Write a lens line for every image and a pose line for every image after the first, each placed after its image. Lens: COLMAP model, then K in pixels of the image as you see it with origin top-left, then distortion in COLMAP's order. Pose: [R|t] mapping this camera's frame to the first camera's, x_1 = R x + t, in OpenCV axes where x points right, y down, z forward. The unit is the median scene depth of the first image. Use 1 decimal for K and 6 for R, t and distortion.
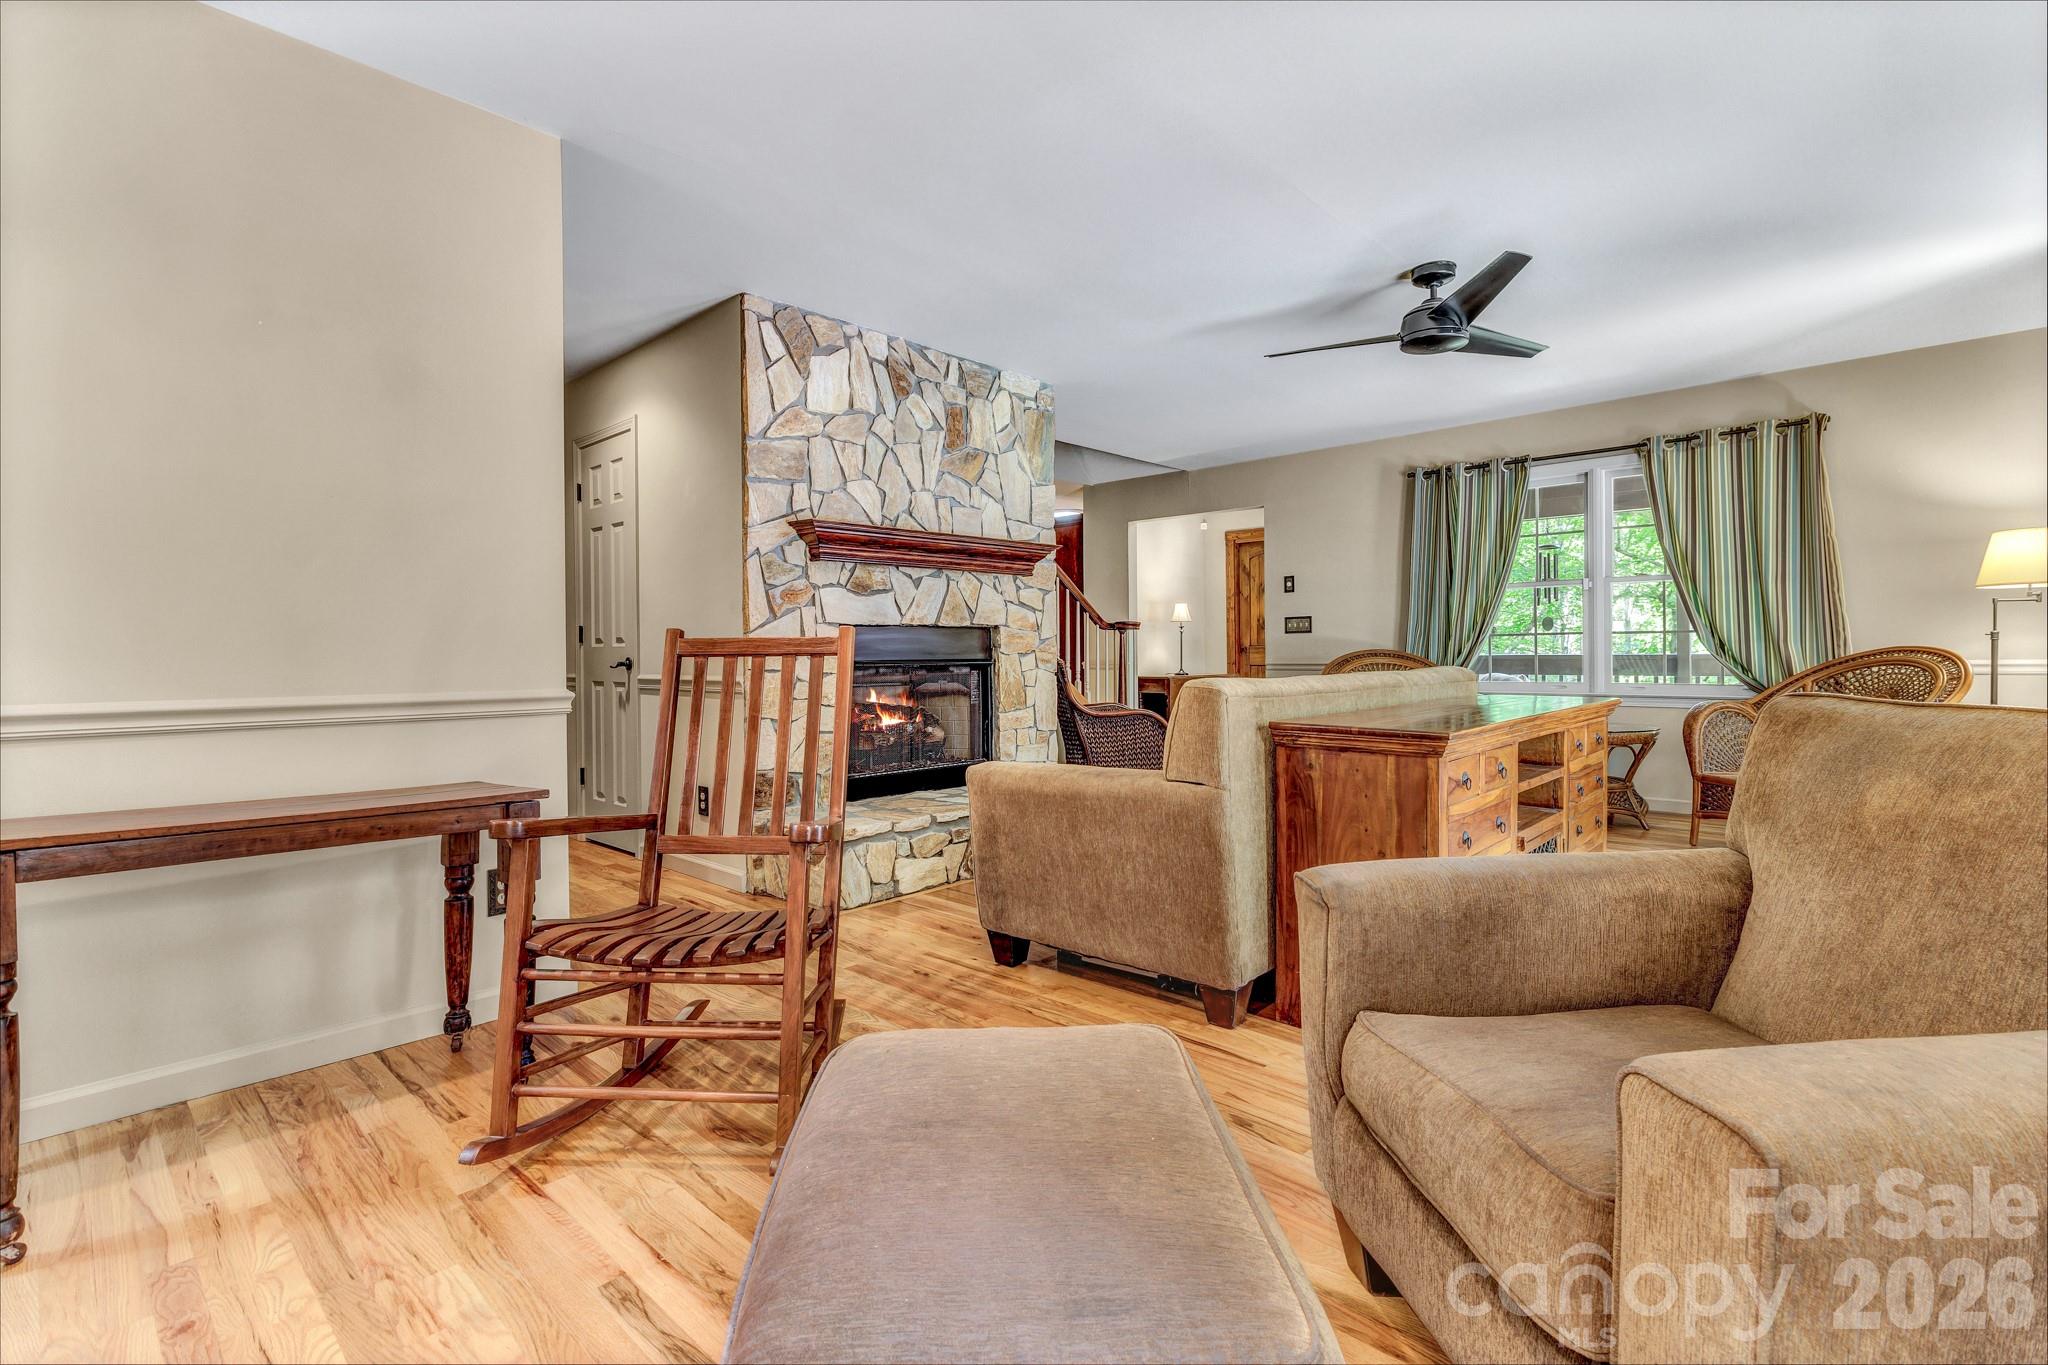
lens RADIAL K [[943.0, 0, 1030.8], [0, 943.0, 657.8], [0, 0, 1]] dist [0.000537, 0.000712]
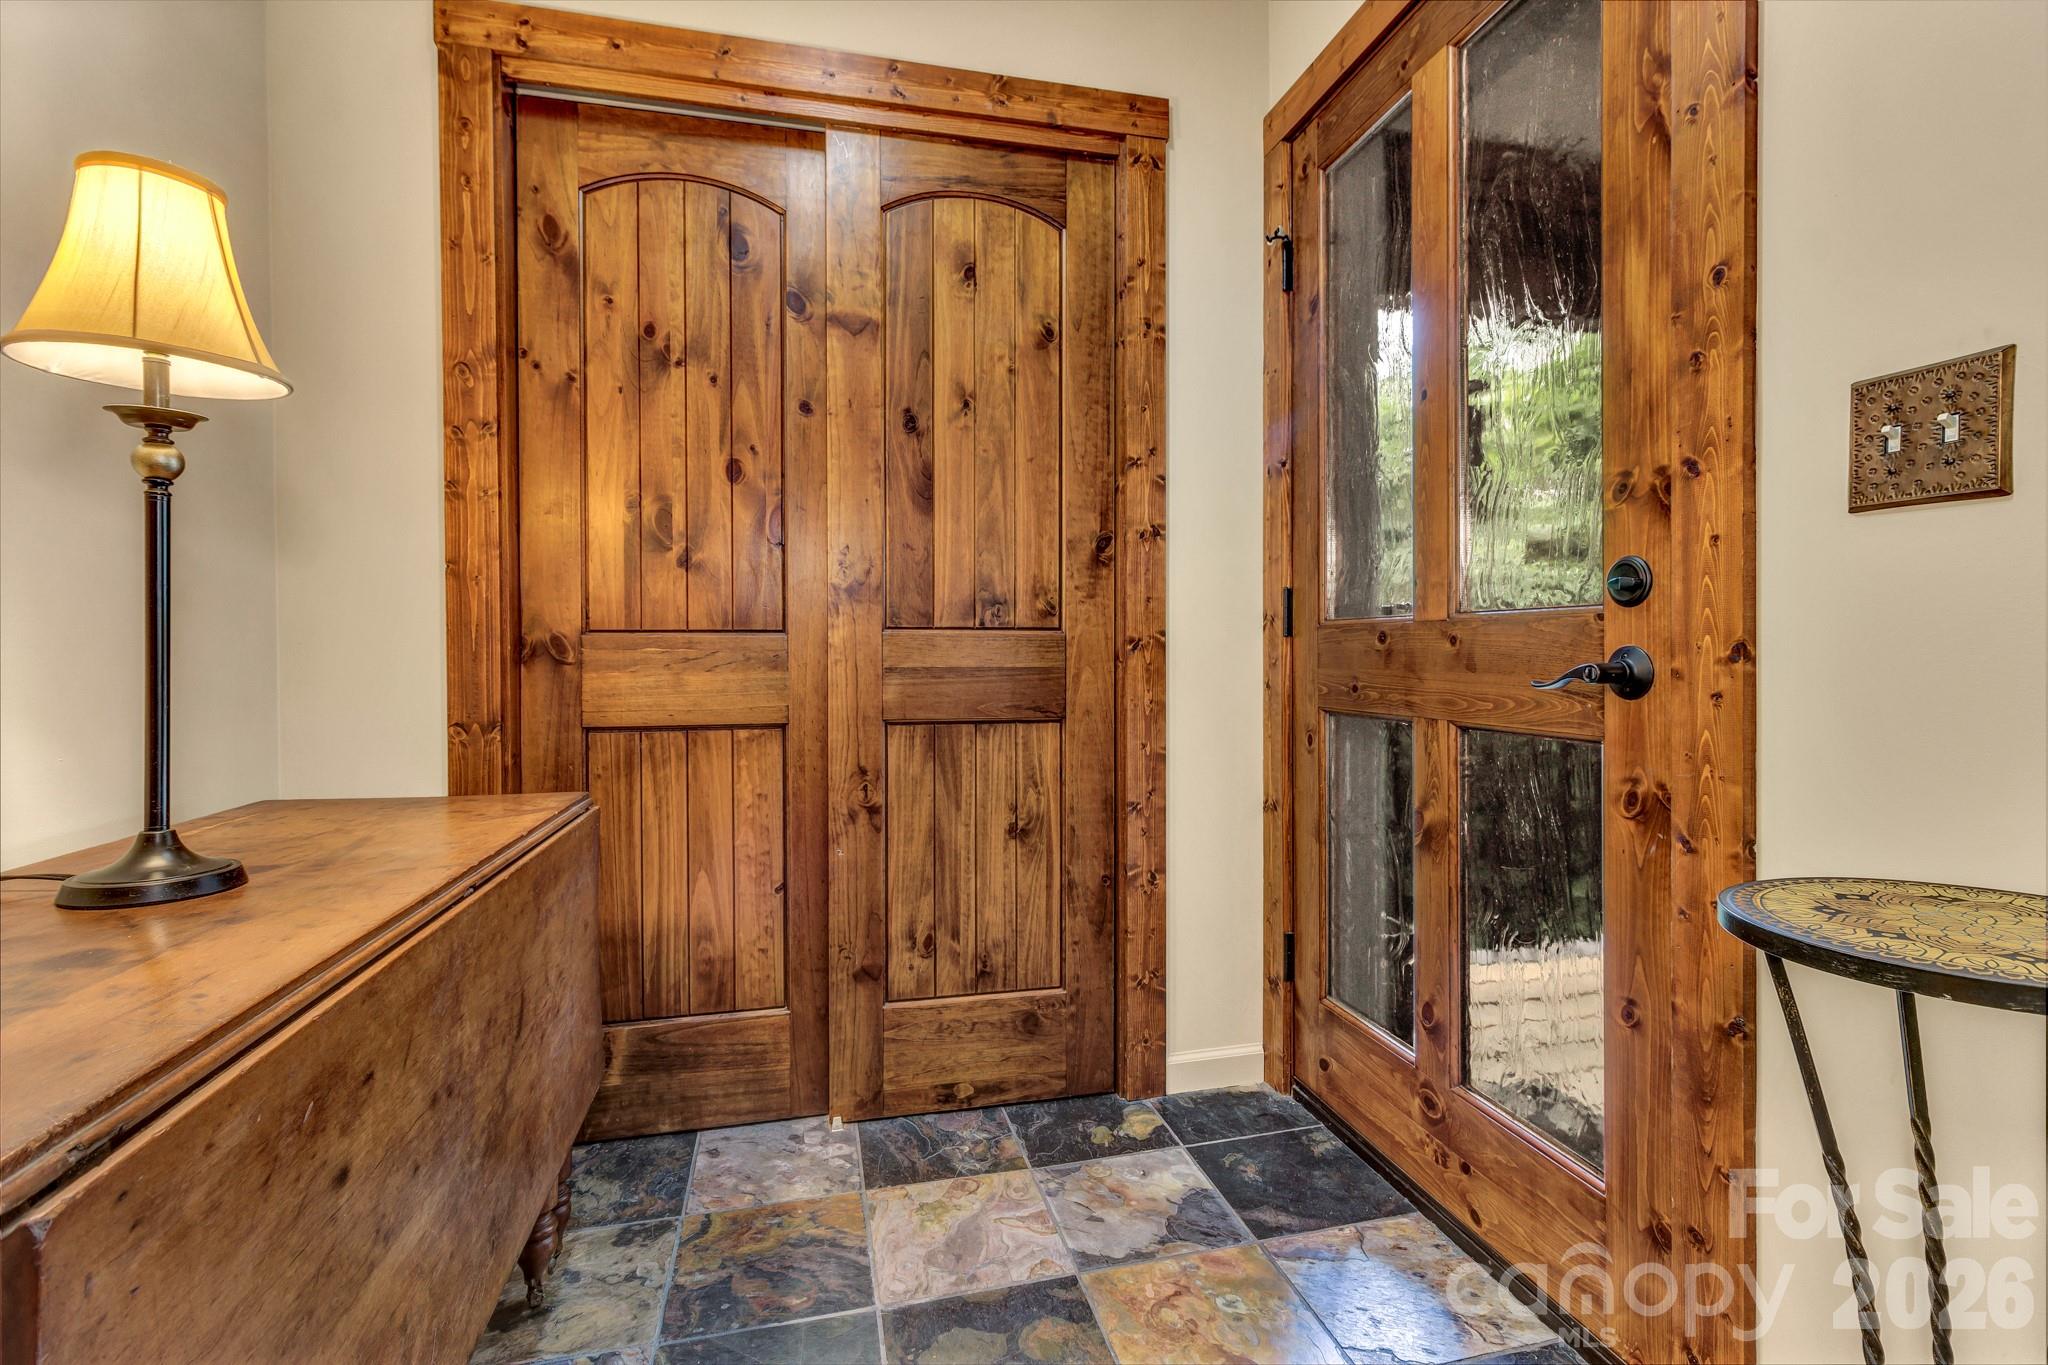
lens RADIAL K [[943.0, 0, 1030.8], [0, 943.0, 657.8], [0, 0, 1]] dist [0.000537, 0.000712]
pose [[0.548530, 0.000371, 0.836131, 0.243648], [0.004274, 0.999986, -0.003247, -0.012227], [-0.836120, 0.005355, 0.548520, 1.675496]]
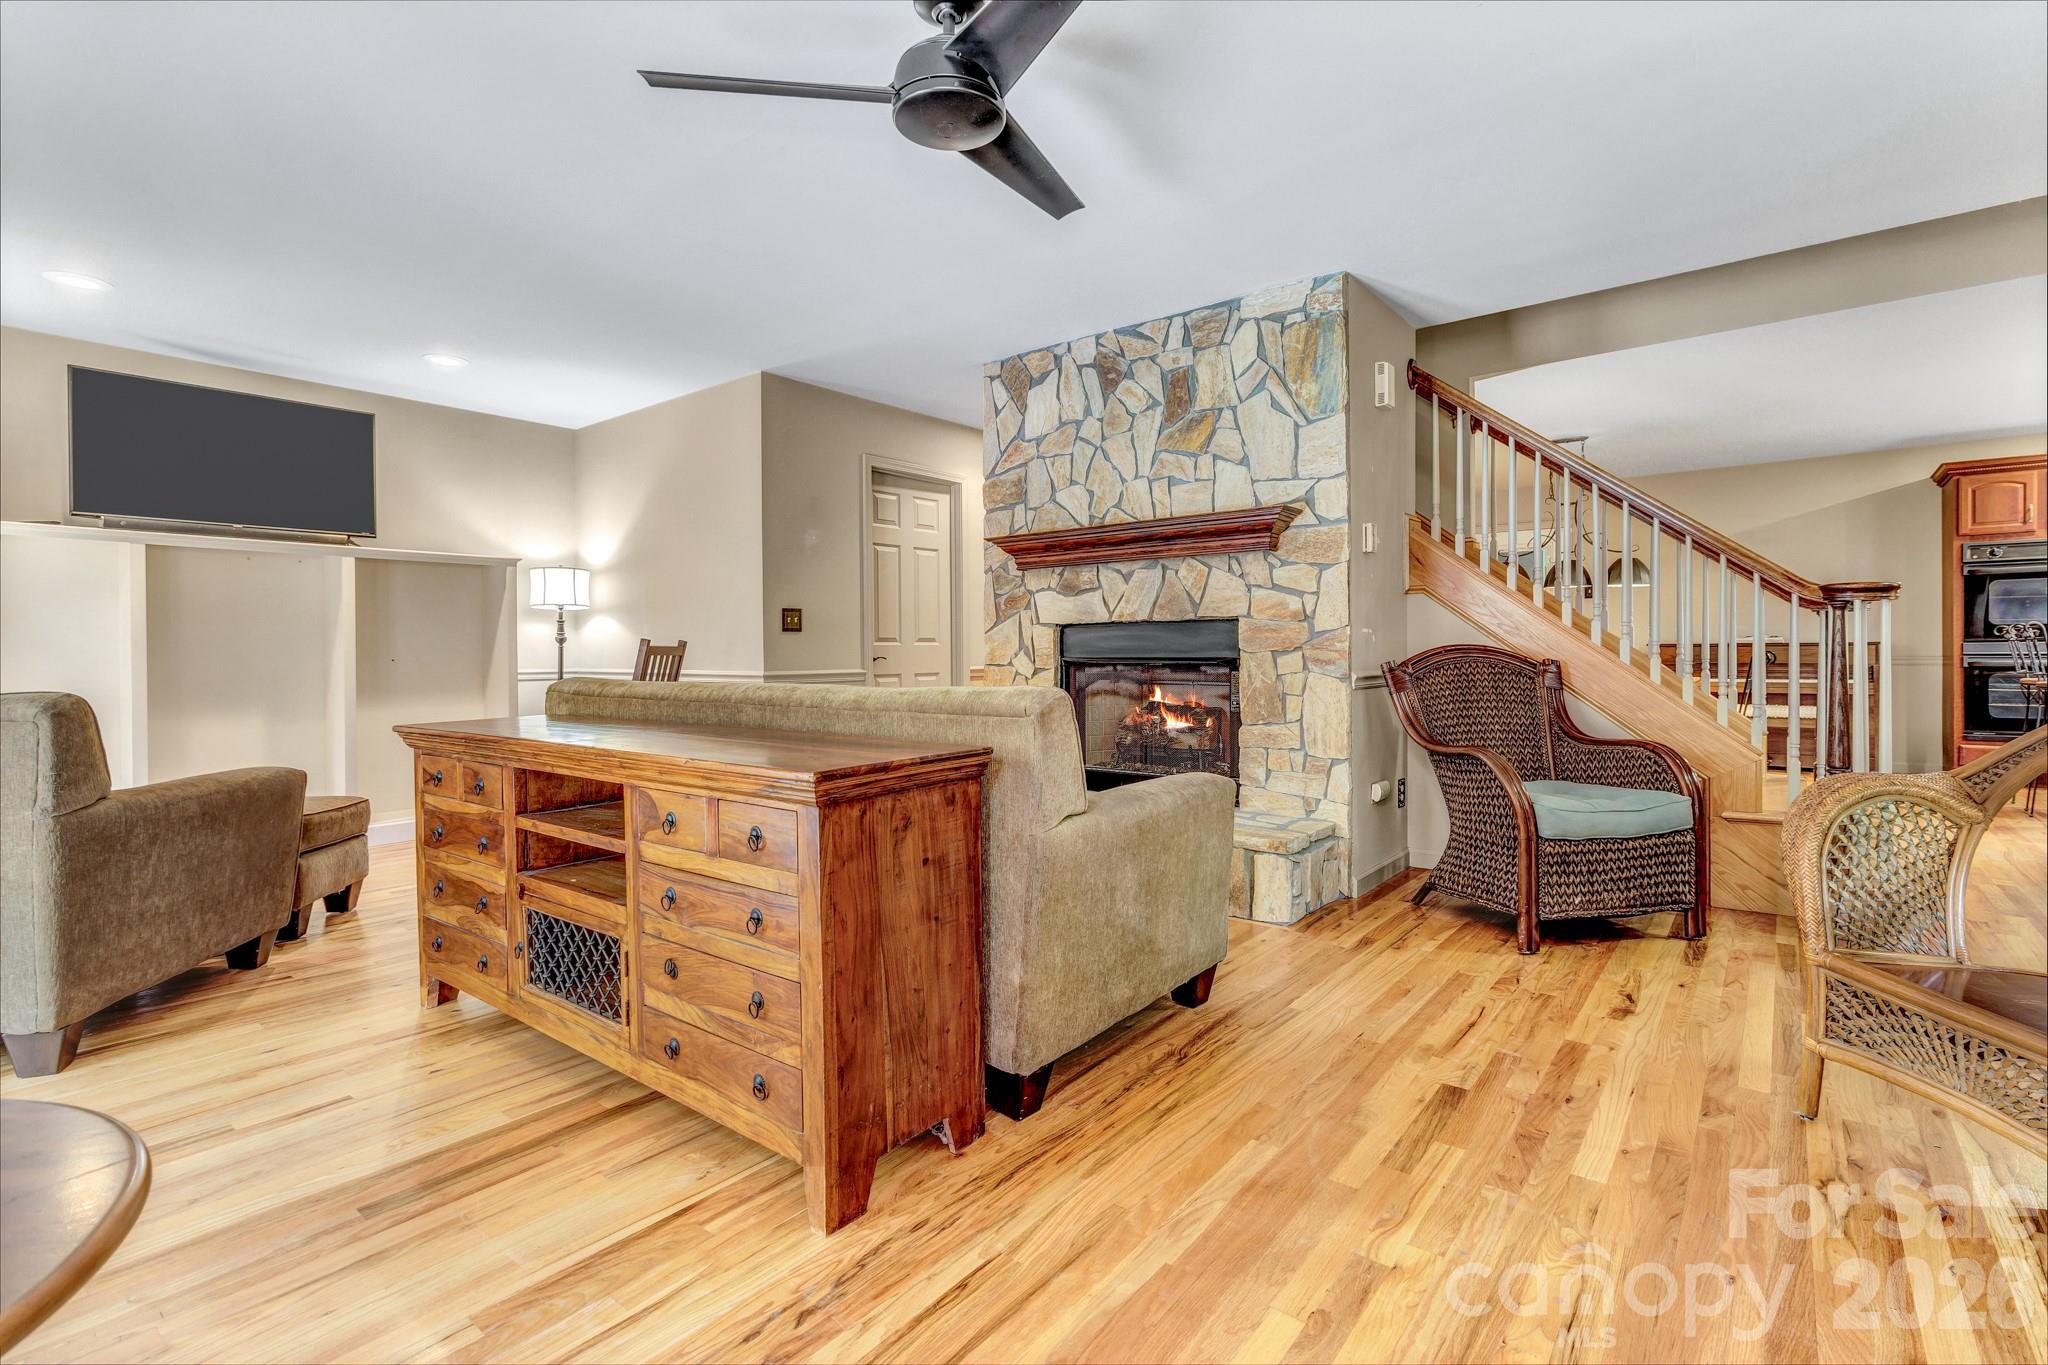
lens RADIAL K [[975.9, 0, 1021.7], [0, 975.9, 656.6], [0, 0, 1]] dist [0.001267, 0.000052]
pose [[0.065581, 0.012470, -0.997769, 0.841909], [0.000951, 0.999921, 0.012559, -0.011245], [0.997847, -0.001772, 0.065564, 0.808280]]
